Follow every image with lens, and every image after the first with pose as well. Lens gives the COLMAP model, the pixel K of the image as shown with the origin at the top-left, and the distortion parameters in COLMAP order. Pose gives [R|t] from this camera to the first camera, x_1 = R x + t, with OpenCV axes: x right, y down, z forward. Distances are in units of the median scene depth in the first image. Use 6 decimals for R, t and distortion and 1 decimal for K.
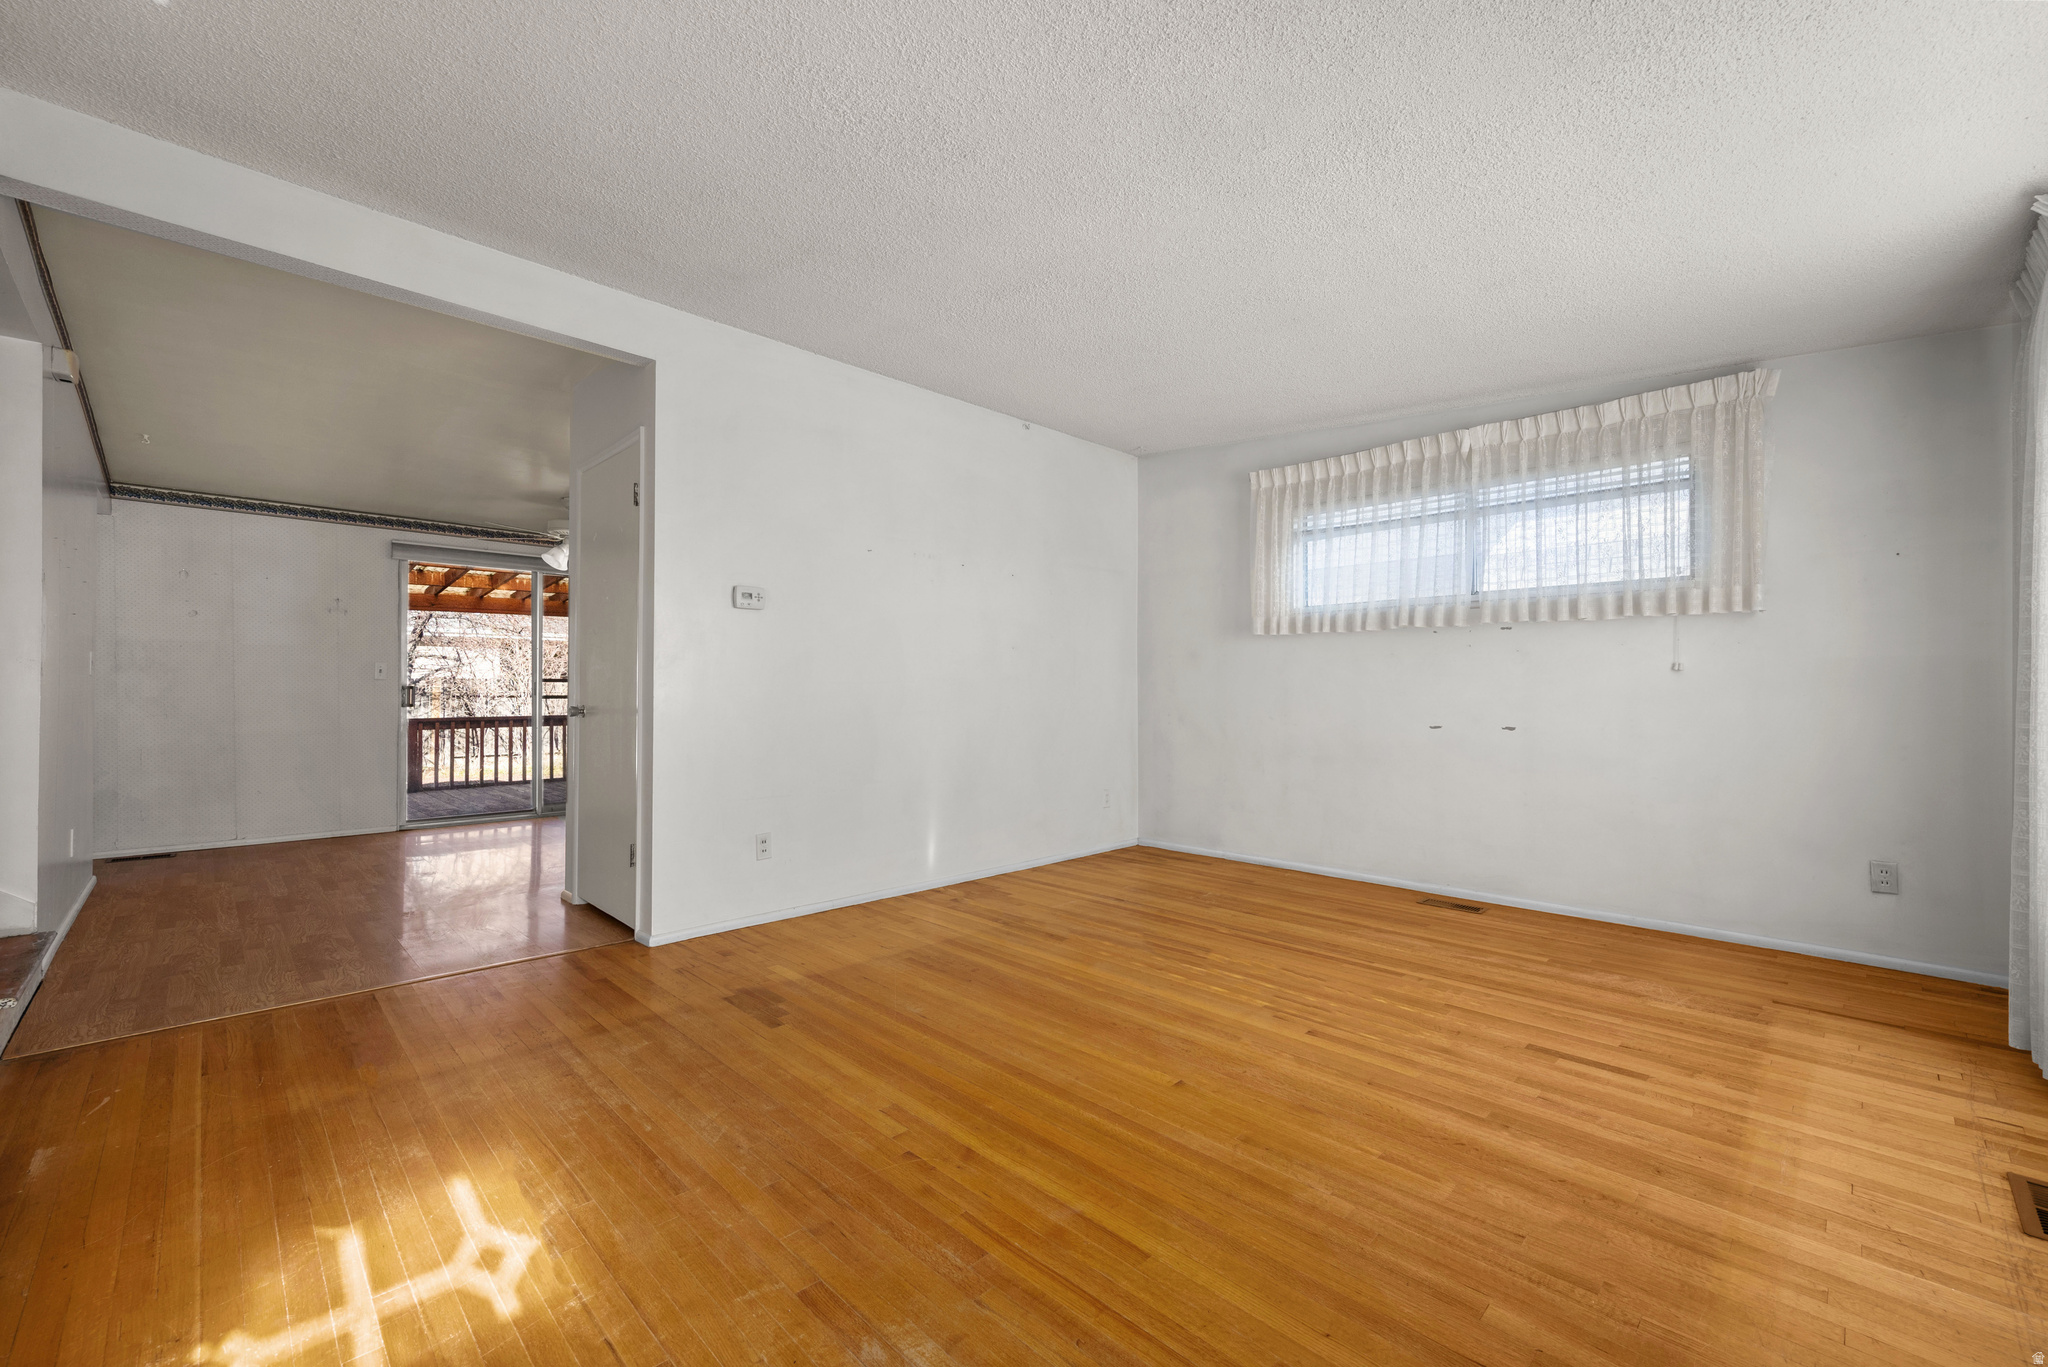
lens RADIAL K [[817.7, 0, 1024.3], [0, 817.7, 686.5], [0, 0, 1]] dist [-0.000178, -0.000456]
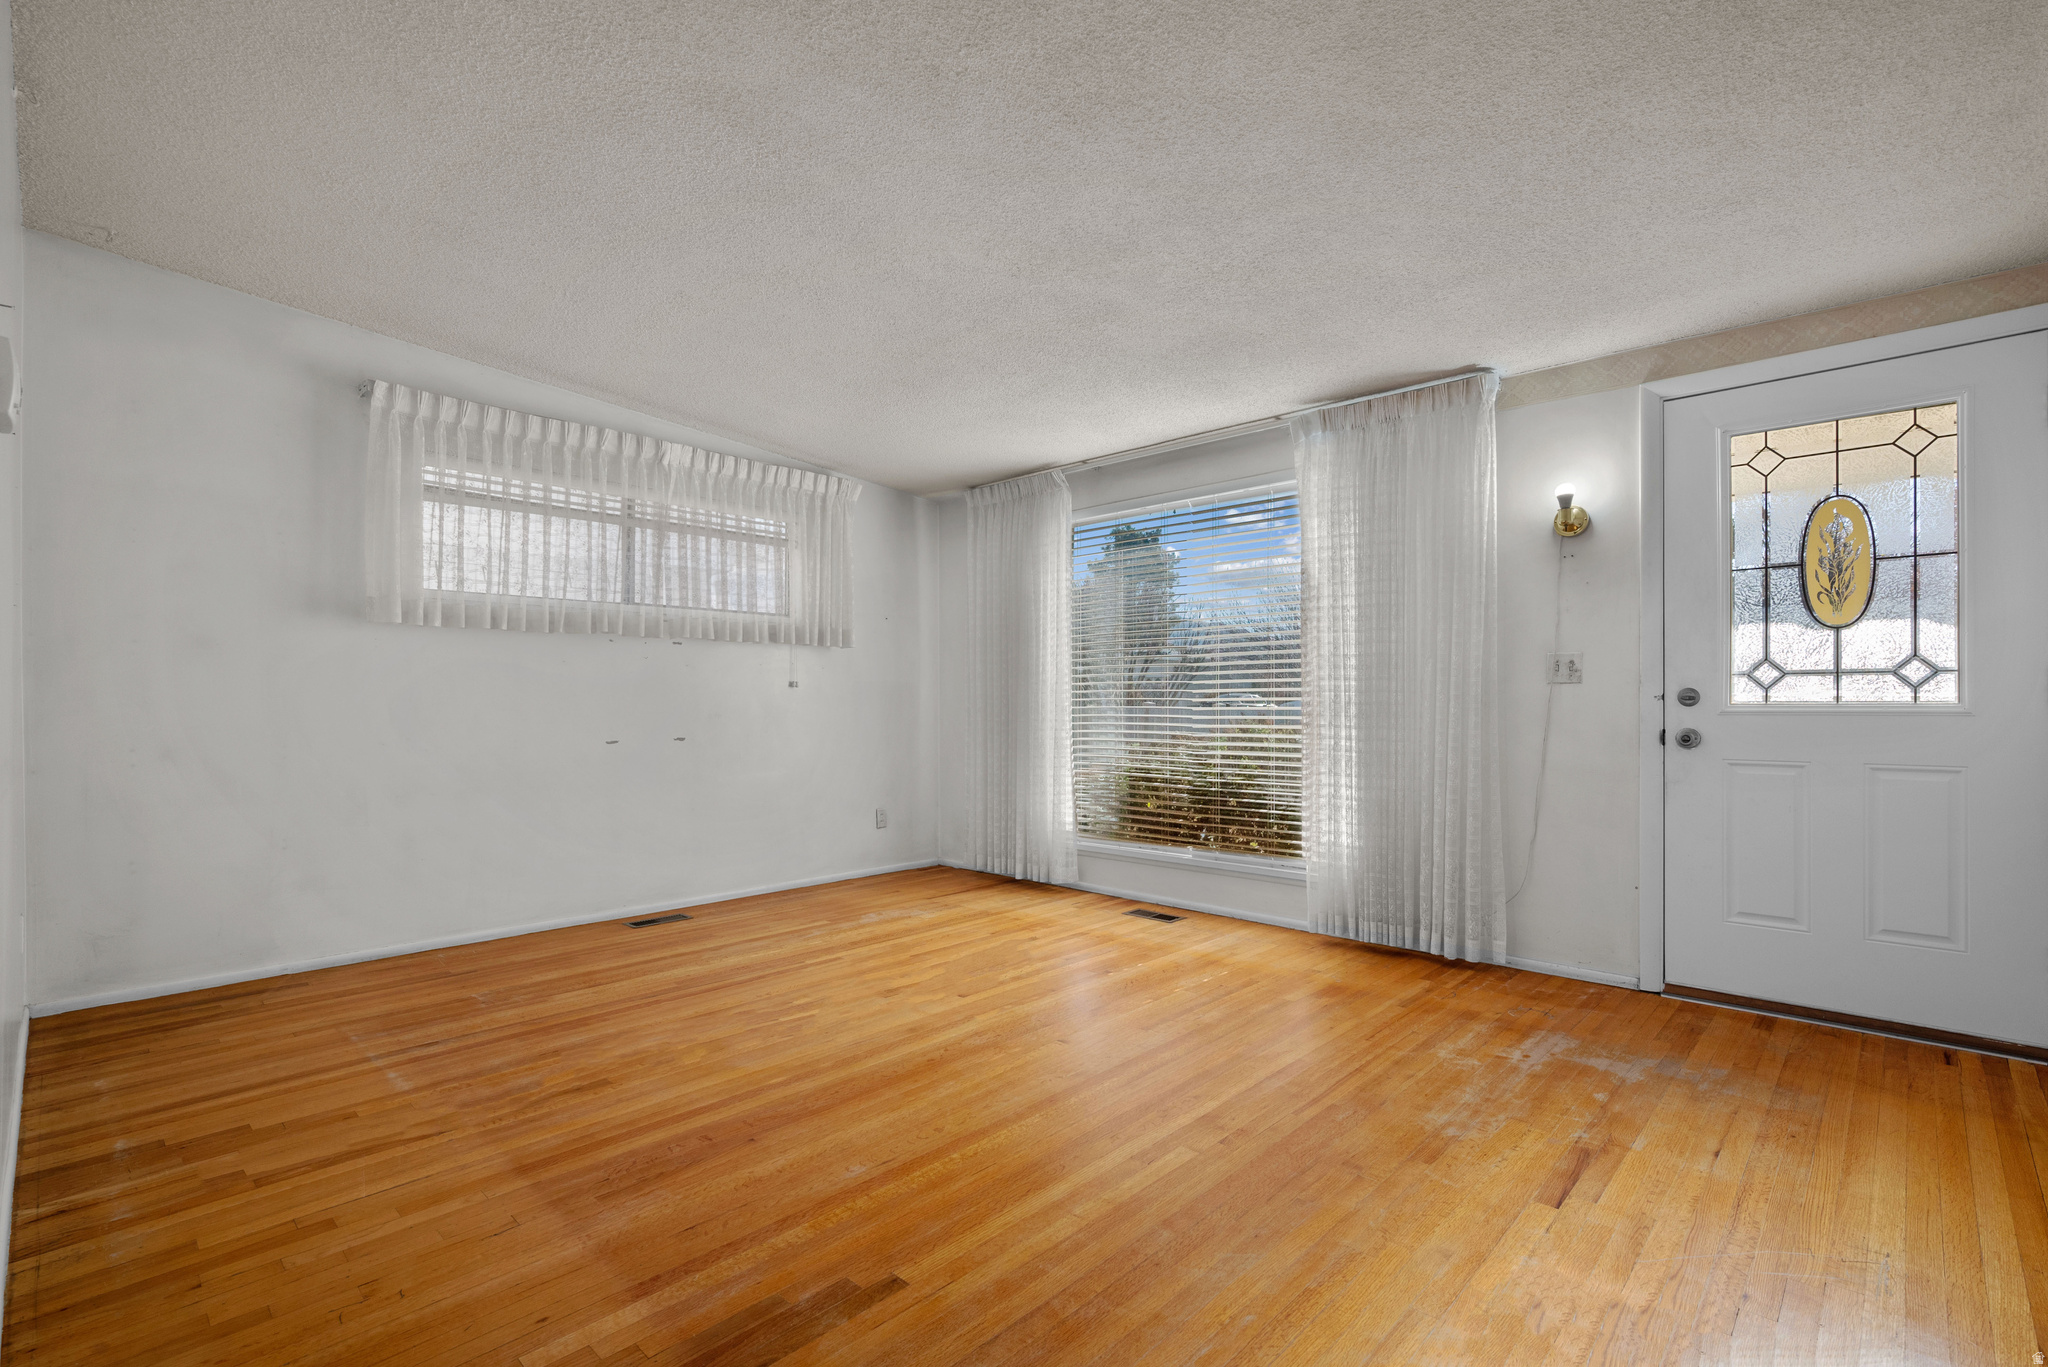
lens RADIAL K [[932.4, 0, 1024.2], [0, 932.4, 693.1], [0, 0, 1]] dist [-0.001669, 0.000039]
pose [[-0.021069, 0.008676, 0.999740, -0.735051], [-0.002025, 0.999960, -0.008720, 0.003038], [-0.999776, -0.002209, -0.021051, 0.703994]]
